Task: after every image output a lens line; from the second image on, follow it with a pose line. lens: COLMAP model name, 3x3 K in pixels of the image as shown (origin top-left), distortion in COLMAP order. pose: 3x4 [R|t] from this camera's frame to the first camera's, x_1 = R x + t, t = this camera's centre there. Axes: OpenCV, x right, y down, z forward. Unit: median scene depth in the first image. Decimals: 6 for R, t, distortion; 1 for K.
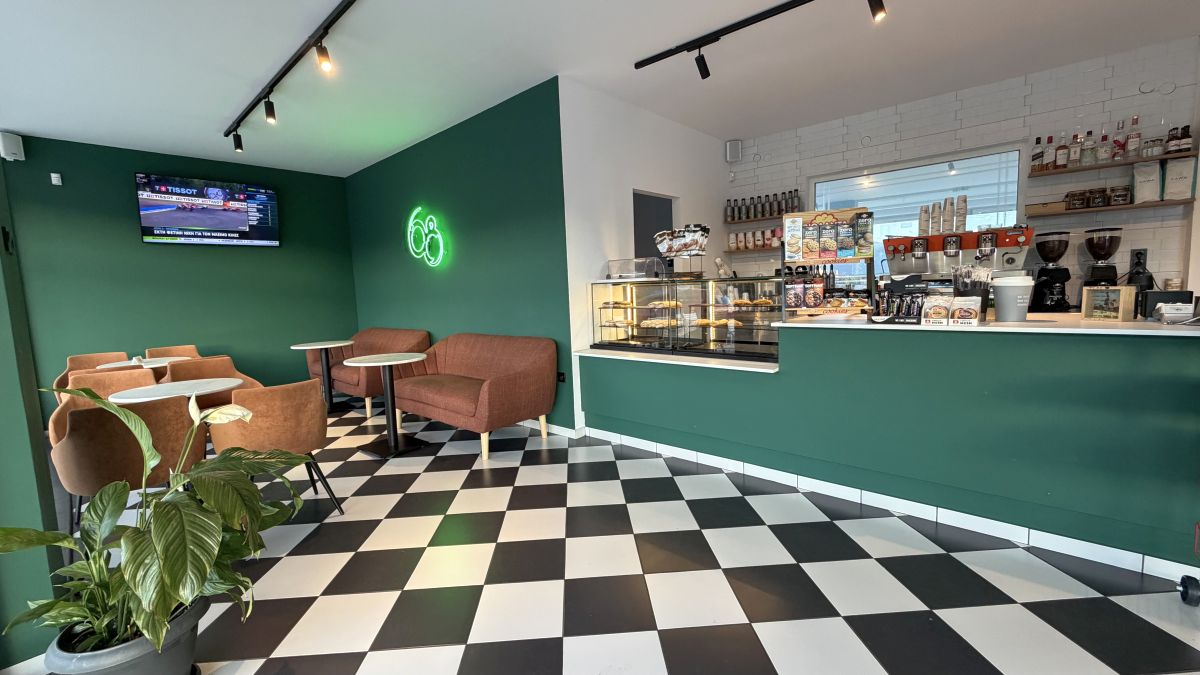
lens RADIAL K [[481.0, 0, 600.1], [0, 481.0, 332.9], [0, 0, 1]] dist [0.001833, 0.000427]
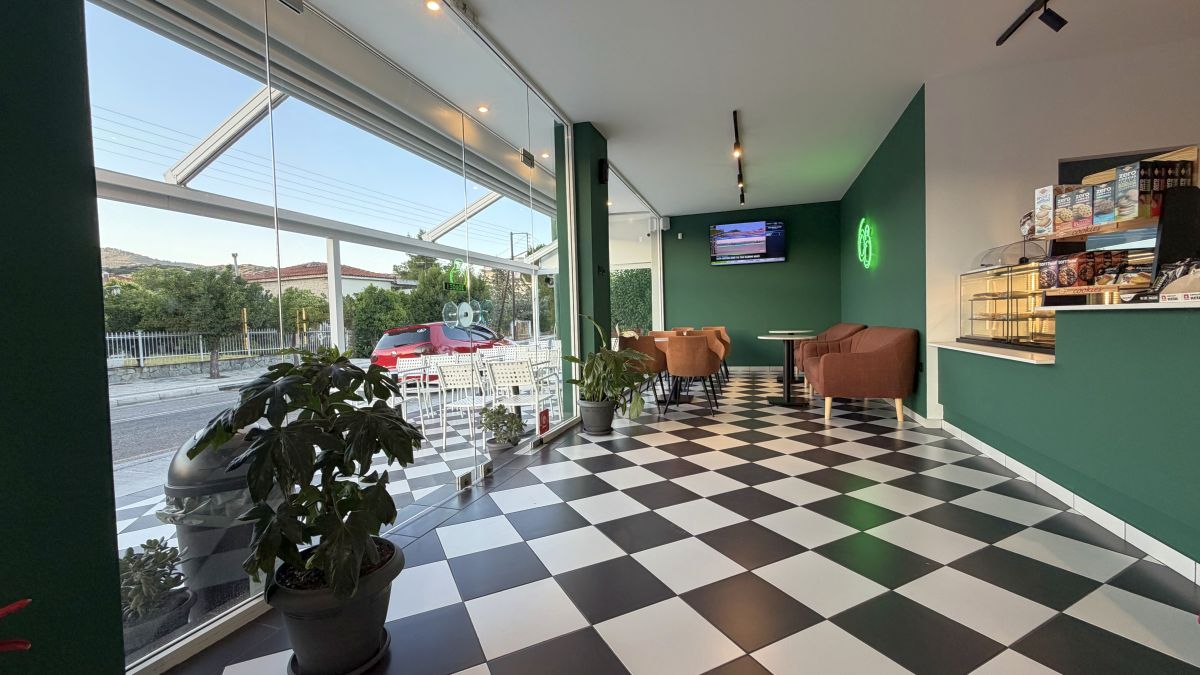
lens RADIAL K [[481.0, 0, 600.1], [0, 481.0, 332.9], [0, 0, 1]] dist [0.001833, 0.000427]
pose [[0.410001, 0.055355, -0.910404, 0.648845], [-0.077061, 0.996690, 0.025897, 0.051105], [0.908824, 0.059538, 0.412910, -0.071871]]
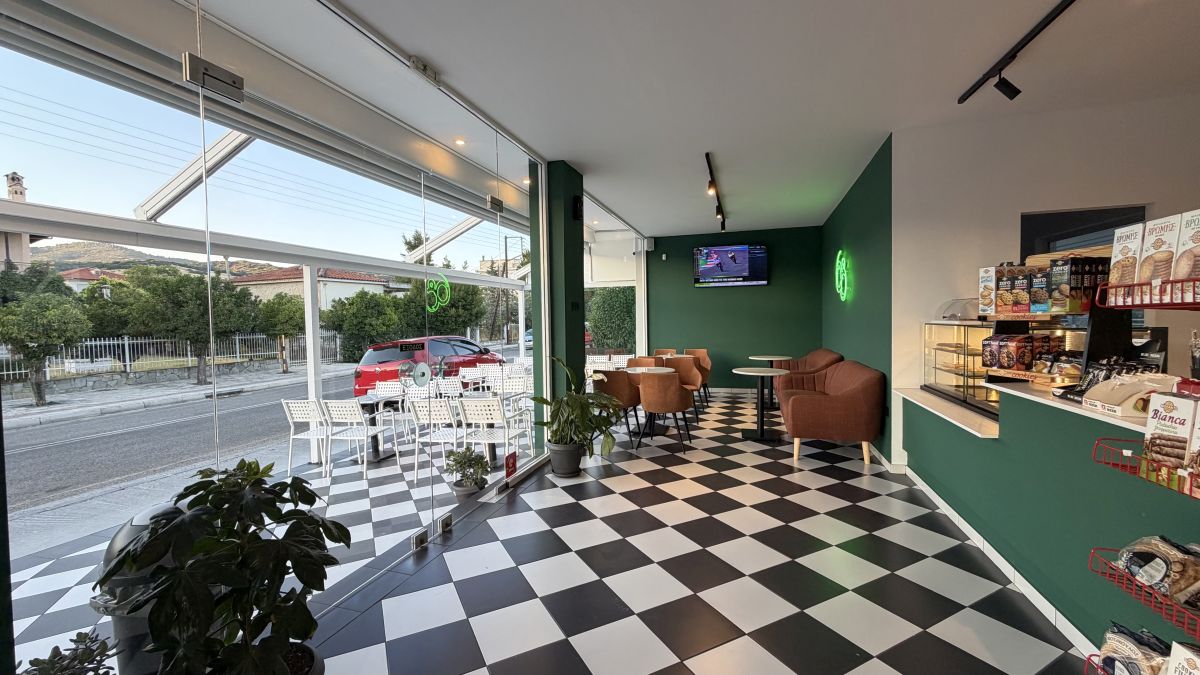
lens RADIAL K [[481.0, 0, 600.1], [0, 481.0, 332.9], [0, 0, 1]] dist [0.001833, 0.000427]
pose [[0.416539, 0.059368, -0.907177, 0.674138], [-0.087756, 0.995831, 0.024875, -0.054538], [0.904872, 0.069248, 0.420013, -0.021200]]
